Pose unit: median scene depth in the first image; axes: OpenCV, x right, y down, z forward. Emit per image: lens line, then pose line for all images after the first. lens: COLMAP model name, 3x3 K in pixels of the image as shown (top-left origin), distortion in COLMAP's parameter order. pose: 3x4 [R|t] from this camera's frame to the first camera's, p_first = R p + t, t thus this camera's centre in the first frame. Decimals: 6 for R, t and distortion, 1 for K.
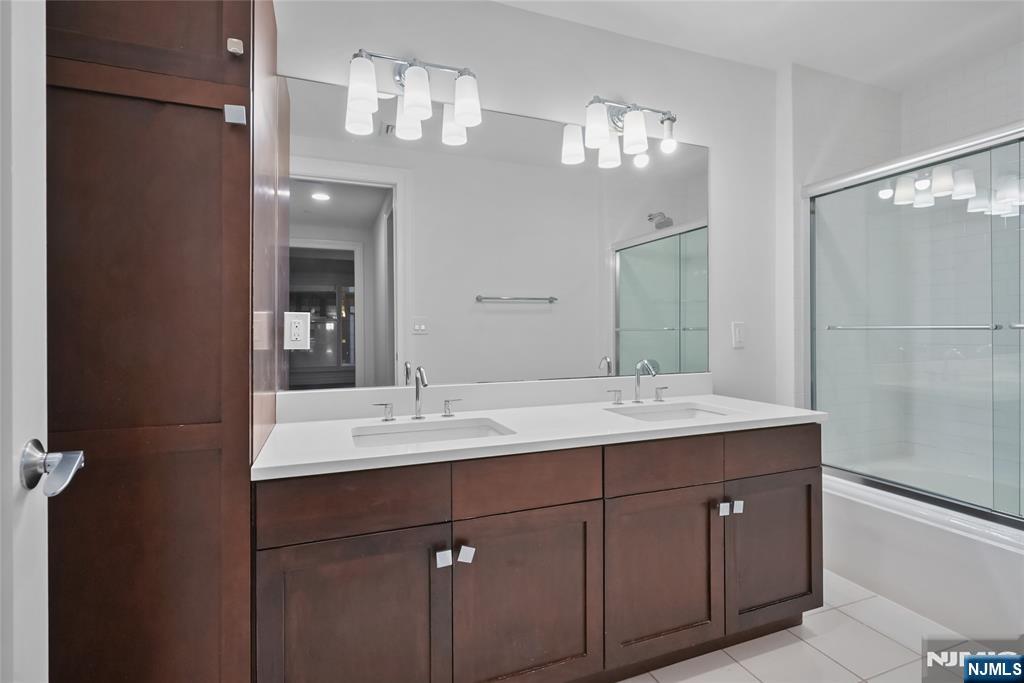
lens RADIAL K [[474.4, 0, 505.6], [0, 474.4, 331.2], [0, 0, 1]] dist [0.000325, 0.000288]
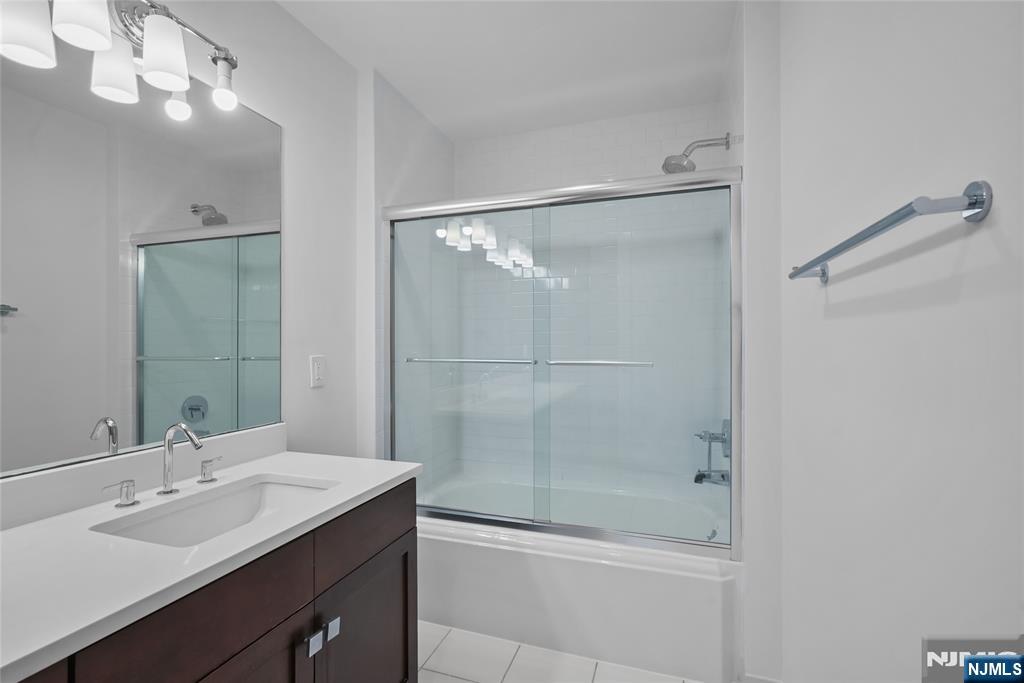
lens RADIAL K [[473.9, 0, 508.4], [0, 473.9, 344.1], [0, 0, 1]] dist [-0.003062, -0.000159]
pose [[0.636483, 0.004836, 0.771276, 0.072428], [0.000268, 0.999979, -0.006492, -0.032616], [-0.771291, 0.004338, 0.636468, 0.228897]]
